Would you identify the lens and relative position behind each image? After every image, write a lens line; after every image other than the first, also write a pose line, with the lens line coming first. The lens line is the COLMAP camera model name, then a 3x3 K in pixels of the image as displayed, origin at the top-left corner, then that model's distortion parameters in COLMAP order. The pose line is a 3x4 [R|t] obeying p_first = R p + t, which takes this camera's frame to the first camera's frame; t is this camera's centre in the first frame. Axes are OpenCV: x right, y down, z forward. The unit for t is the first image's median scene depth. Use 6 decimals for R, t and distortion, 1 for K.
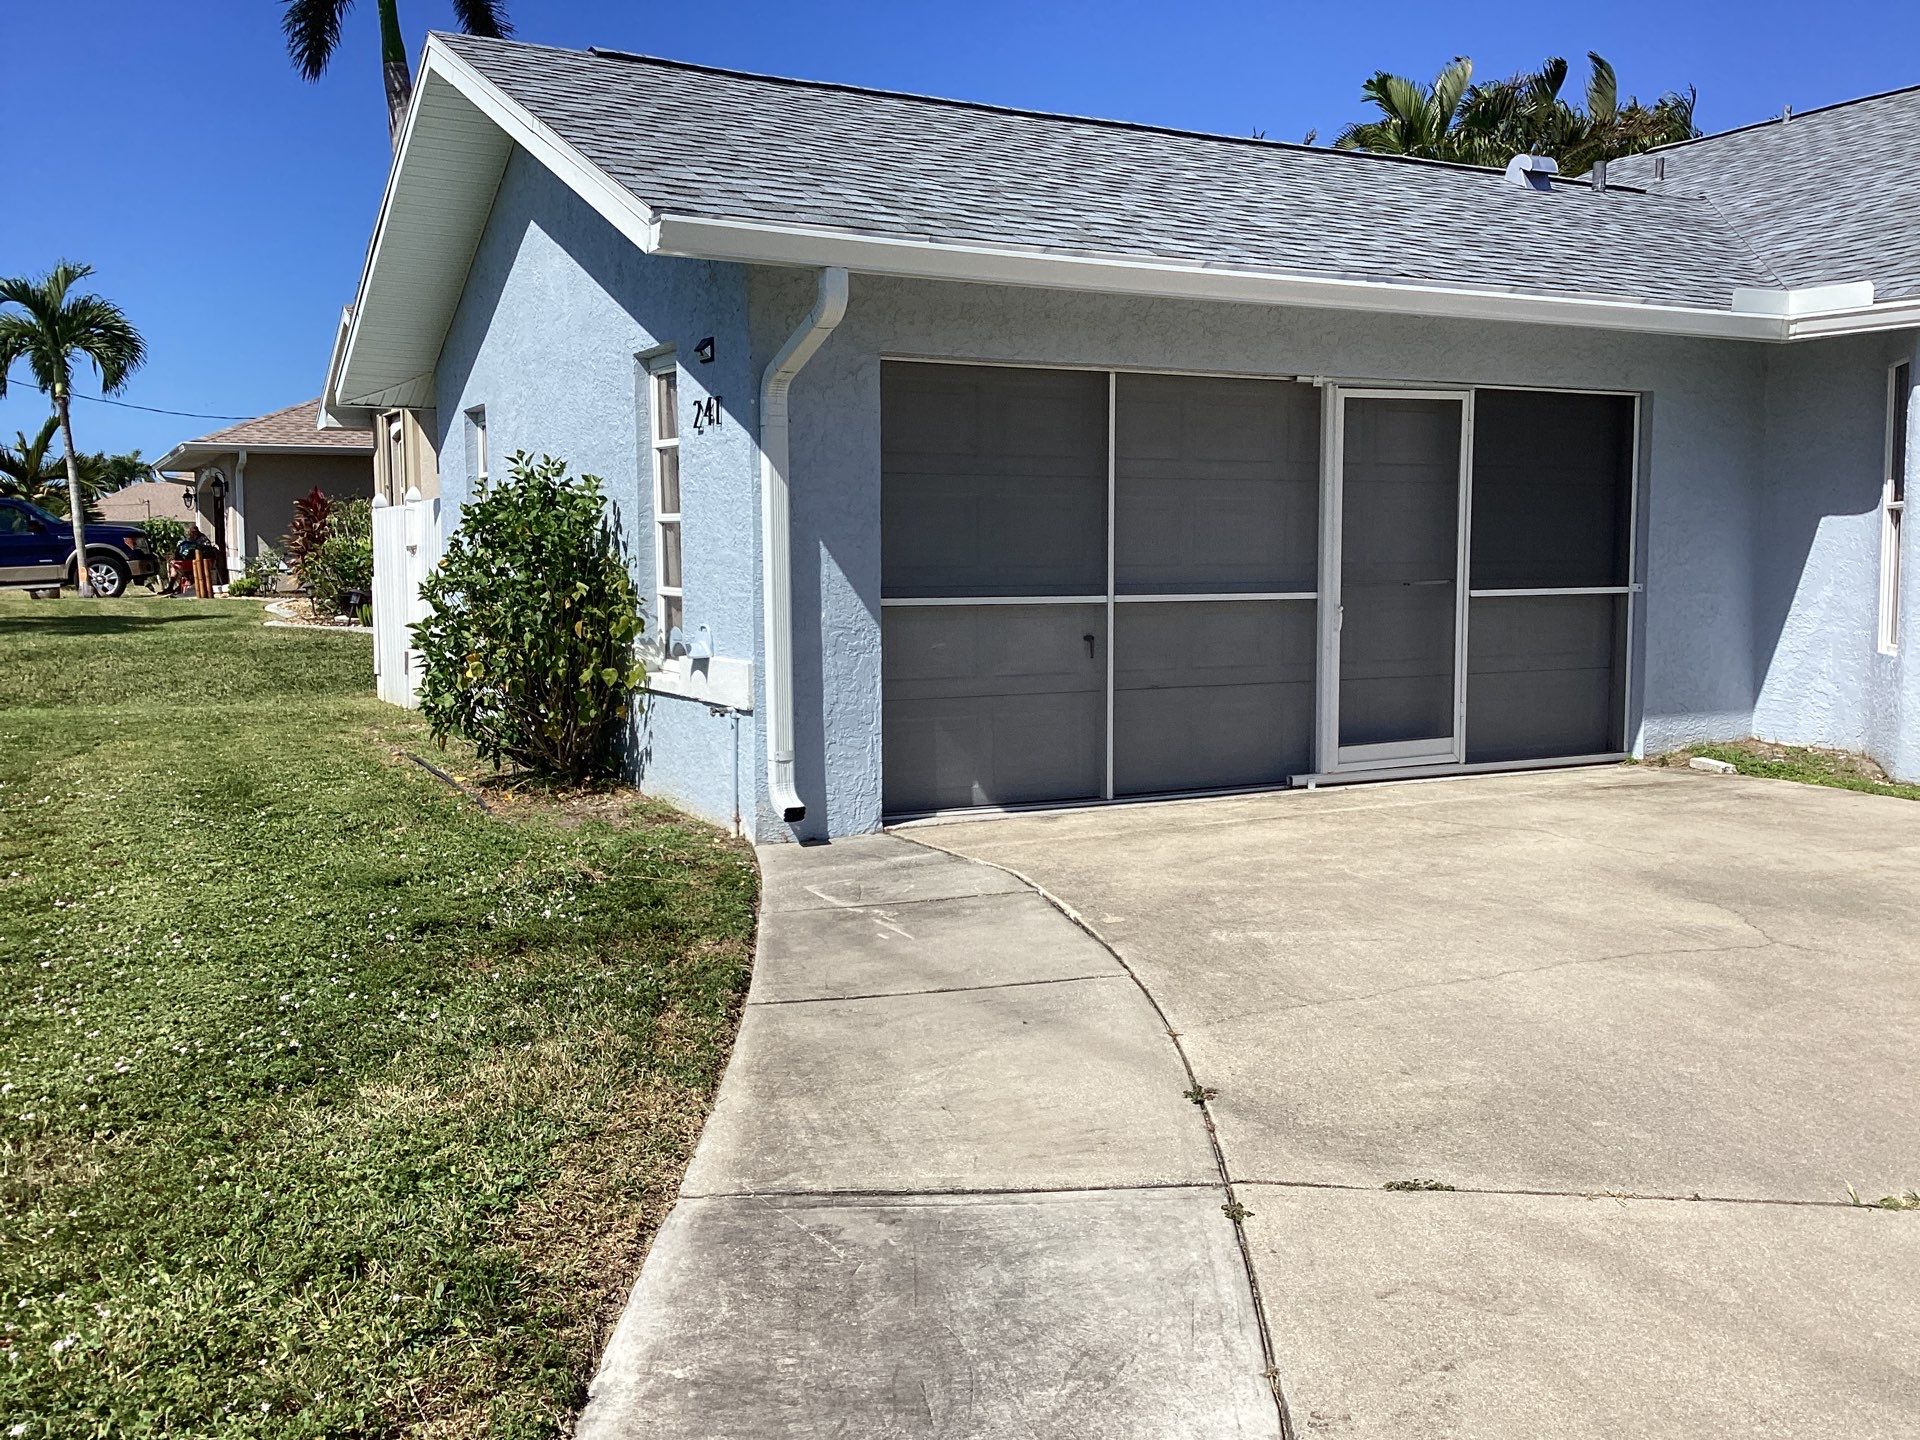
lens RADIAL K [[1761.5, 0, 944.6], [0, 1761.5, 722.0], [0, 0, 1]] dist [0.127648, -0.261137]
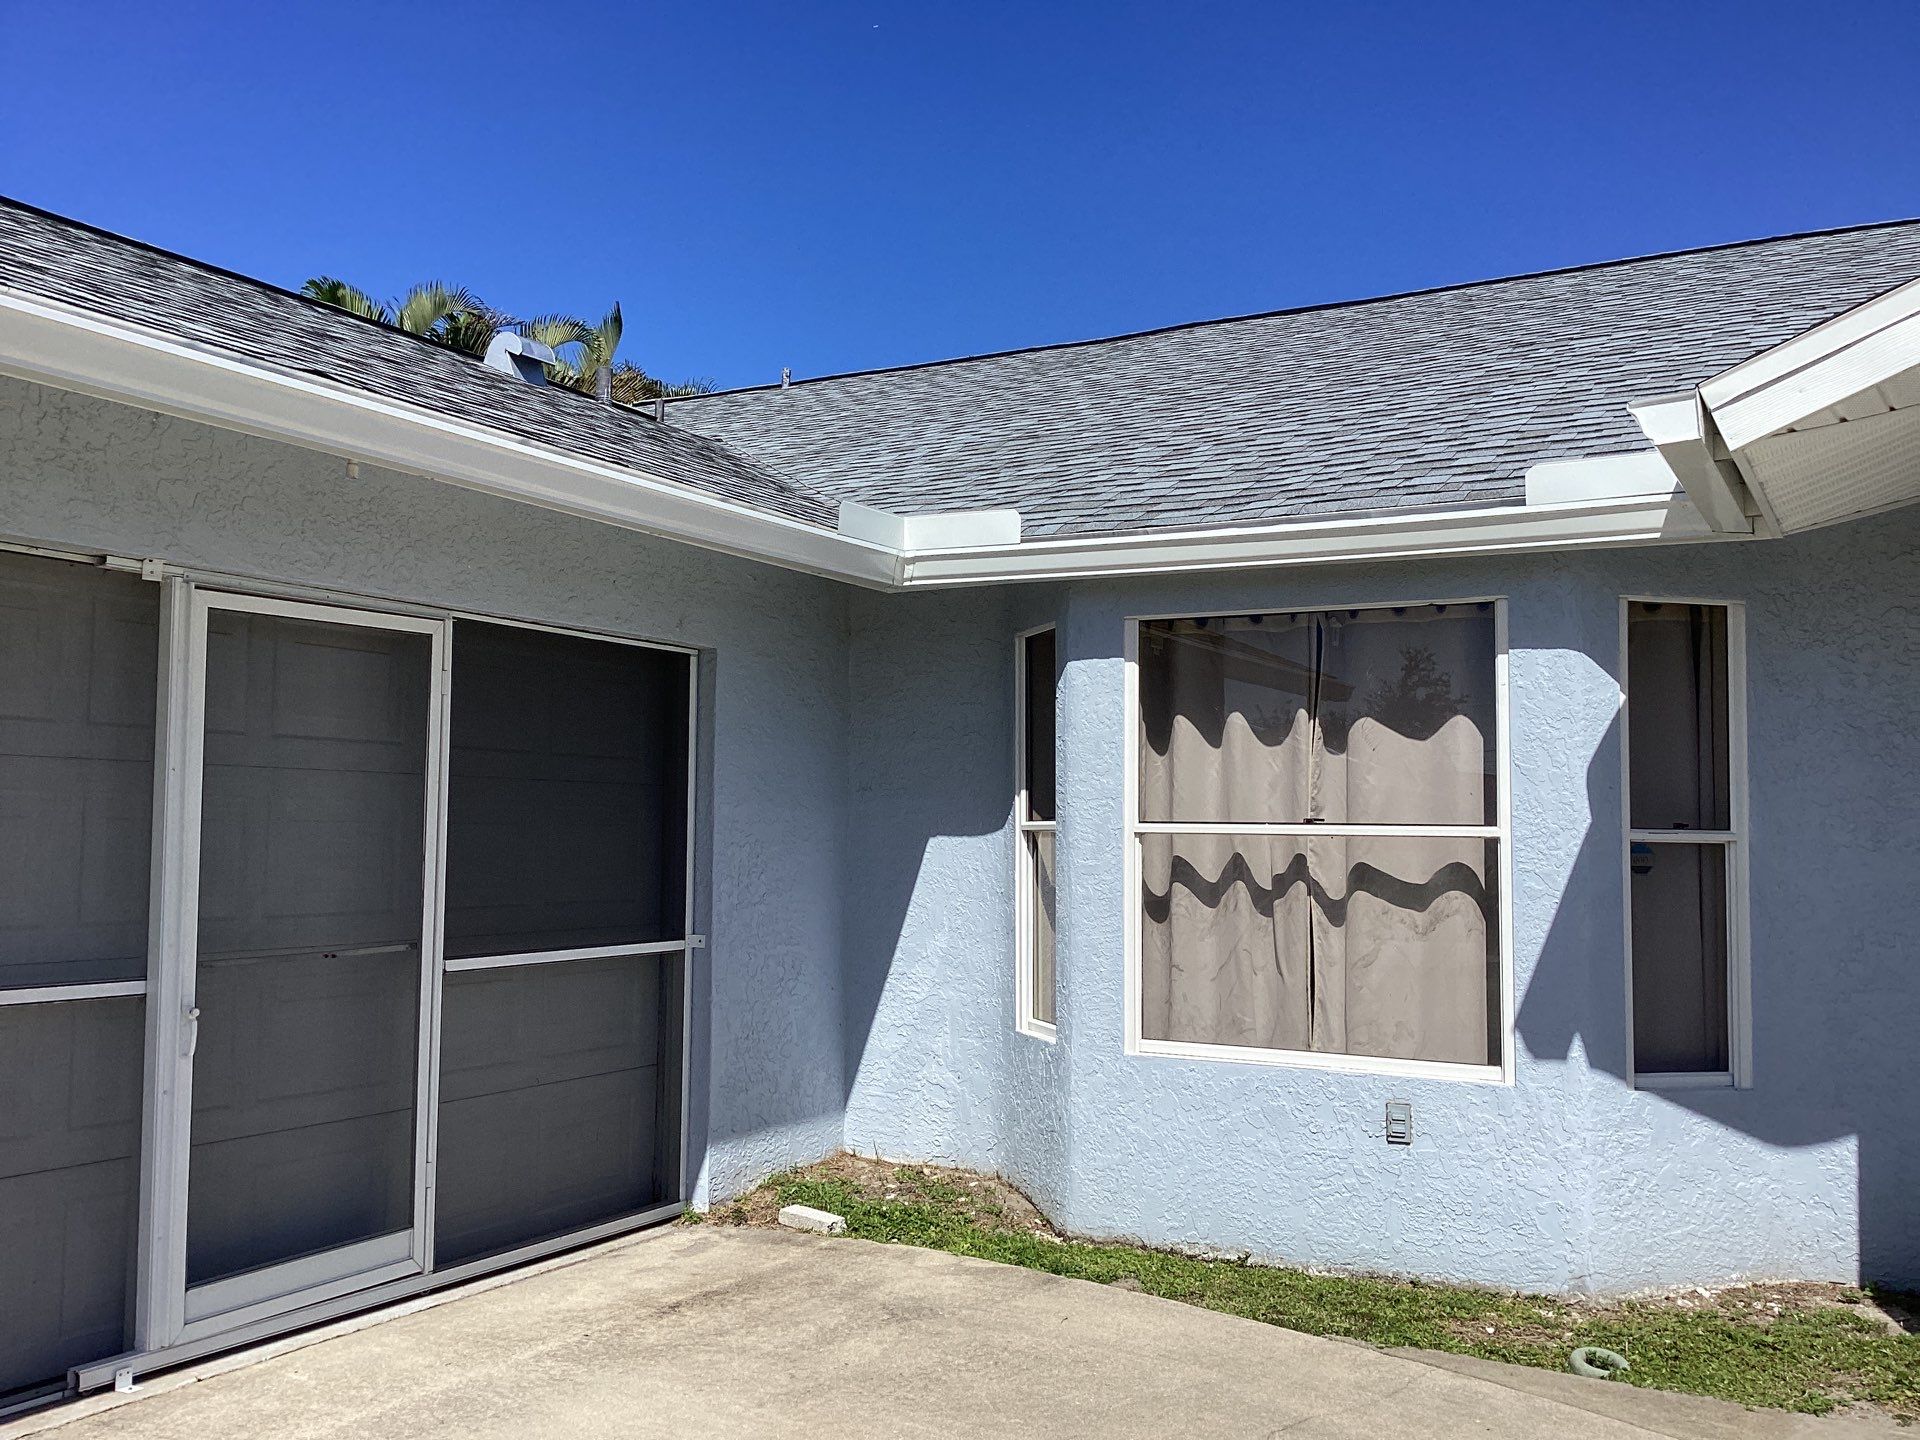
lens RADIAL K [[1731.3, 0, 952.0], [0, 1731.3, 721.7], [0, 0, 1]] dist [0.132518, -0.260888]
pose [[0.838961, 0.047308, 0.542131, 0.126860], [0.037955, 0.988701, -0.145014, -0.064380], [-0.542866, 0.142238, 0.827687, 0.447294]]
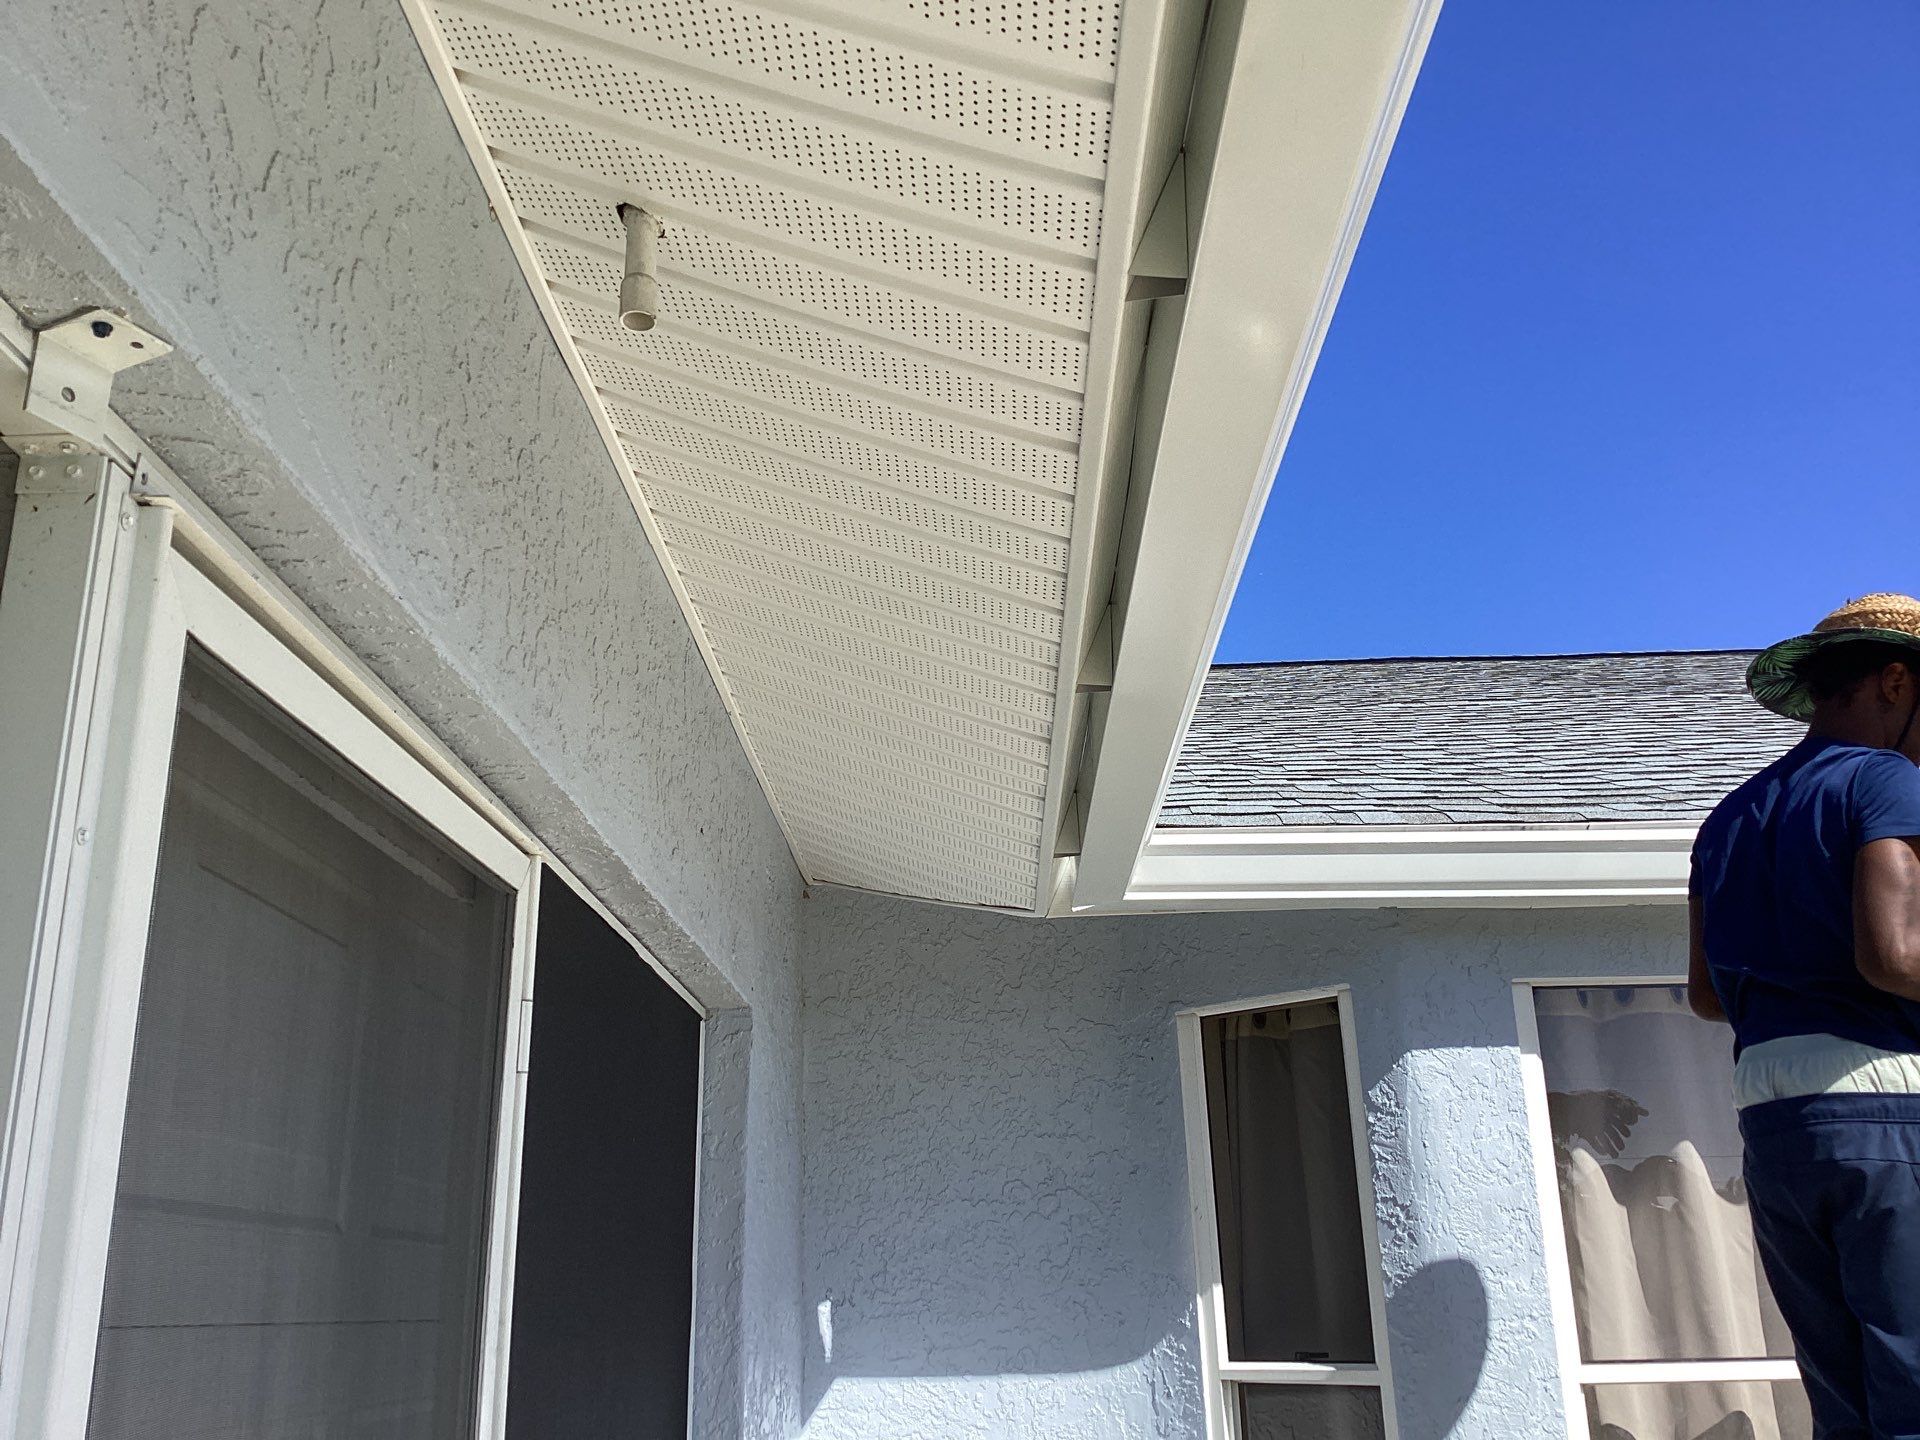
lens RADIAL K [[1669.3, 0, 960.0], [0, 1669.3, 720.0], [0, 0, 1]] dist [0.126870, -0.210437]
pose [[0.466975, 0.280469, 0.838613, 0.157898], [0.106564, 0.923606, -0.368234, -0.126945], [-0.877826, 0.261322, 0.401412, 0.900205]]
